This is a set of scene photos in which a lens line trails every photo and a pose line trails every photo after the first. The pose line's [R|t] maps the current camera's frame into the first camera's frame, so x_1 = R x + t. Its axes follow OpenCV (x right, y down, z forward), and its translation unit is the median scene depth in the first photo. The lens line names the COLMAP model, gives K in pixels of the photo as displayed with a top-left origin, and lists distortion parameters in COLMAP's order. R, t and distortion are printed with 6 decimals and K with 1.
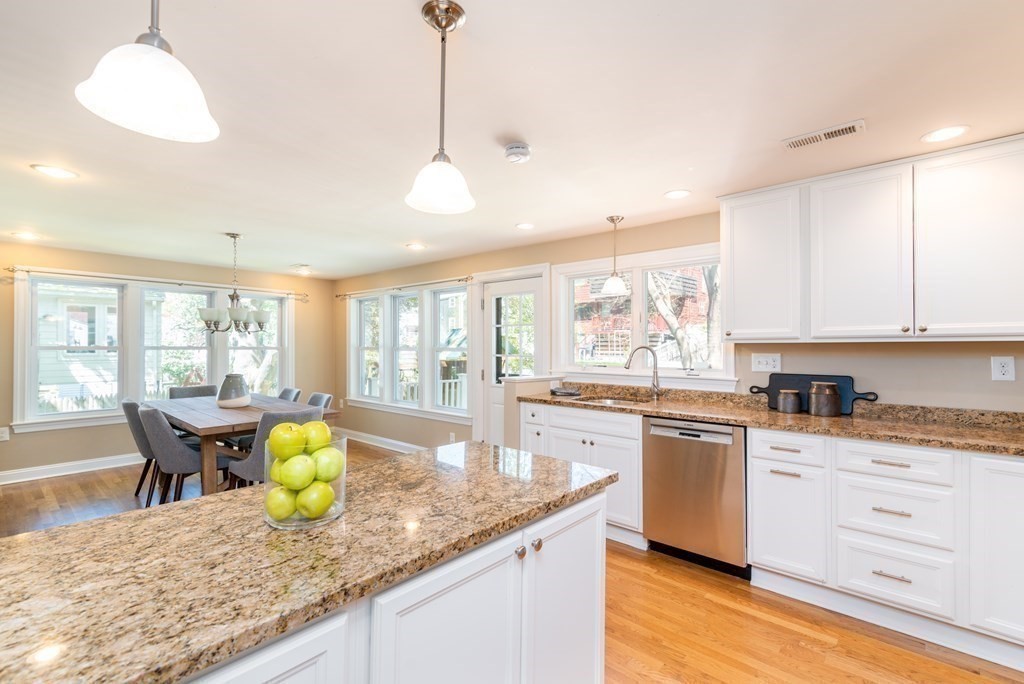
lens RADIAL K [[457.3, 0, 514.4], [0, 457.3, 345.1], [0, 0, 1]] dist [0.013517, -0.000096]
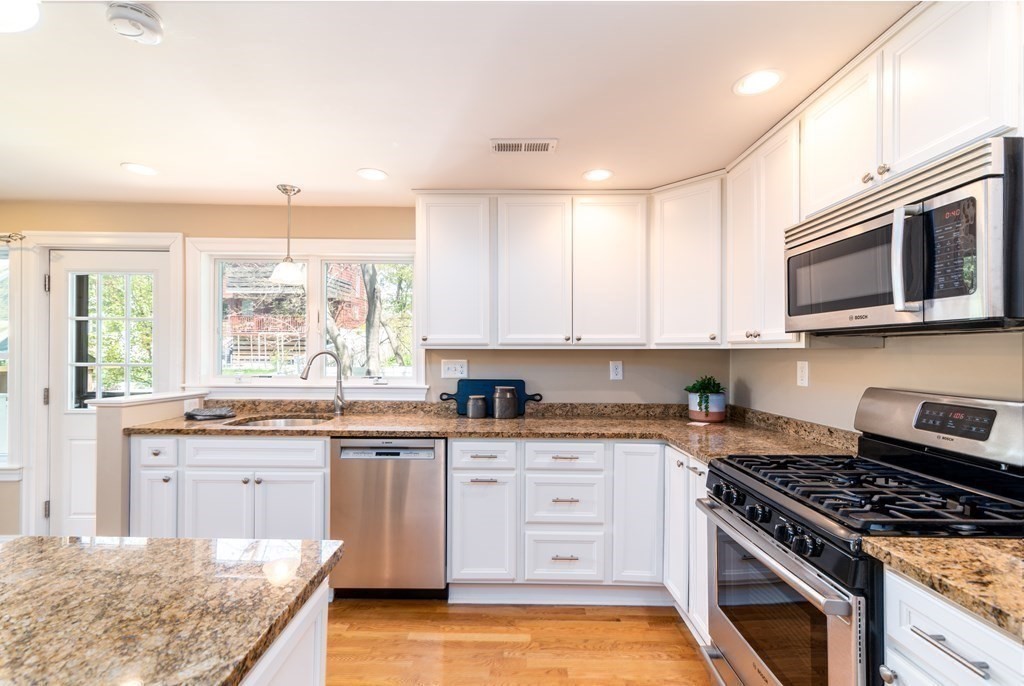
lens RADIAL K [[462.7, 0, 505.9], [0, 462.7, 351.6], [0, 0, 1]] dist [0.016520, -0.000304]
pose [[0.758439, 0.003841, 0.651733, -0.018941], [-0.006466, 0.999978, 0.001633, -0.001185], [-0.651712, -0.005453, 0.758447, 0.165650]]
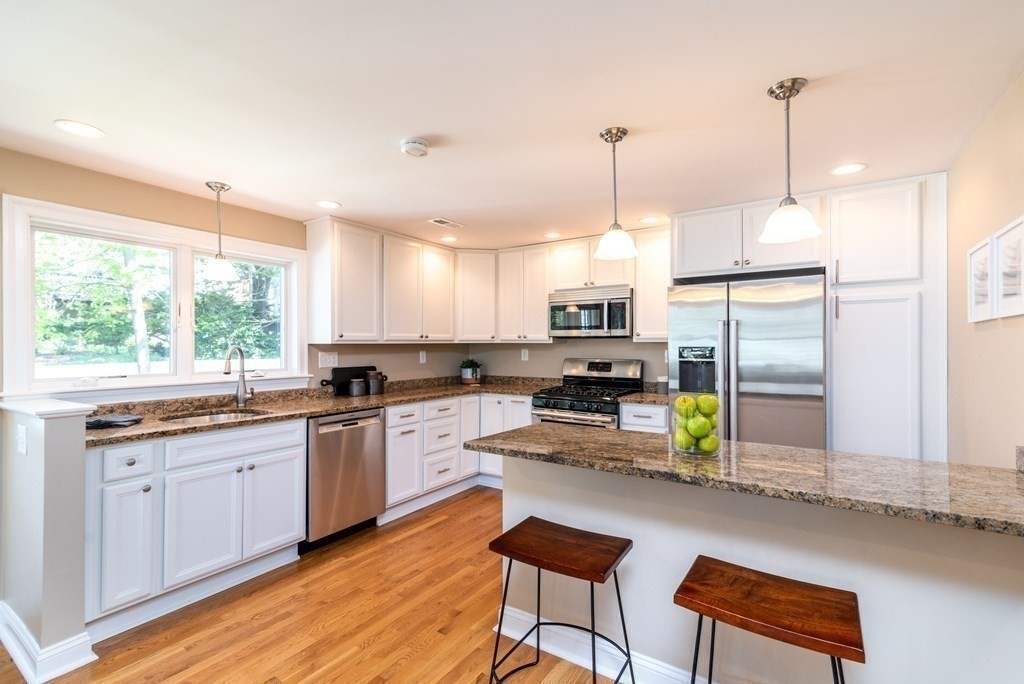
lens RADIAL K [[457.3, 0, 514.4], [0, 457.3, 345.1], [0, 0, 1]] dist [0.013517, -0.000096]
pose [[-0.134614, -0.001941, 0.990896, -0.702968], [-0.001734, 0.999997, 0.001723, -0.003318], [-0.990897, -0.001487, -0.134617, 0.659709]]
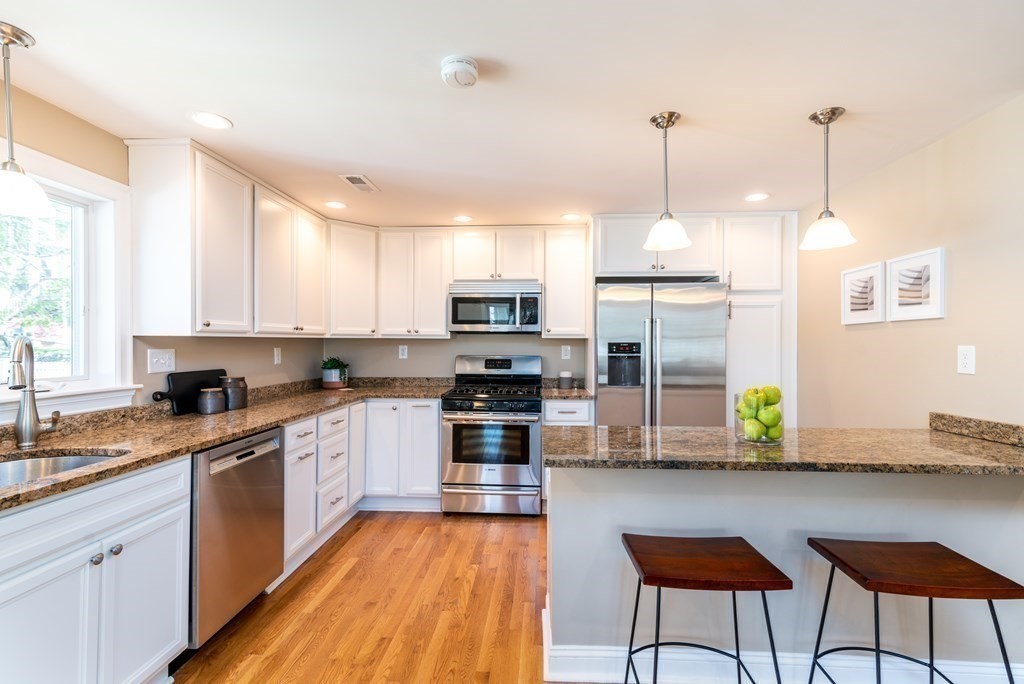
lens RADIAL K [[457.3, 0, 514.4], [0, 457.3, 345.1], [0, 0, 1]] dist [0.013517, -0.000096]
pose [[-0.613636, -0.005834, 0.789567, -0.442639], [-0.005601, 0.999980, 0.003036, 0.005504], [-0.789569, -0.002559, -0.613656, 0.983695]]
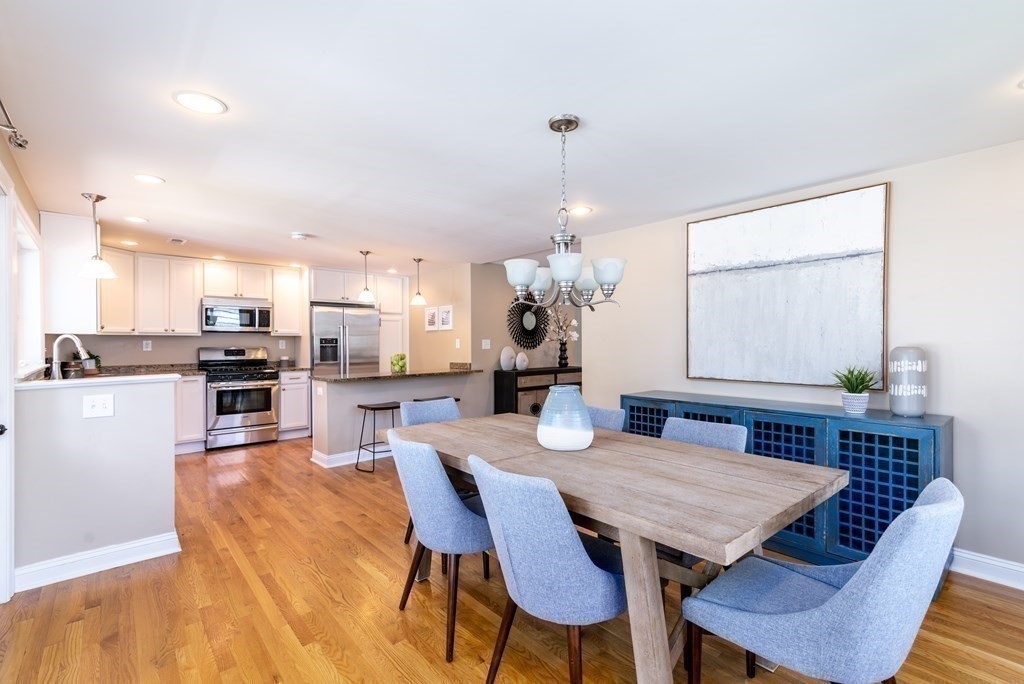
lens RADIAL K [[457.3, 0, 514.4], [0, 457.3, 345.1], [0, 0, 1]] dist [0.013517, -0.000096]
pose [[-0.992289, -0.001905, 0.123934, -0.804750], [-0.000942, 0.999969, 0.007827, 0.014589], [-0.123945, 0.007649, -0.992260, 2.002508]]
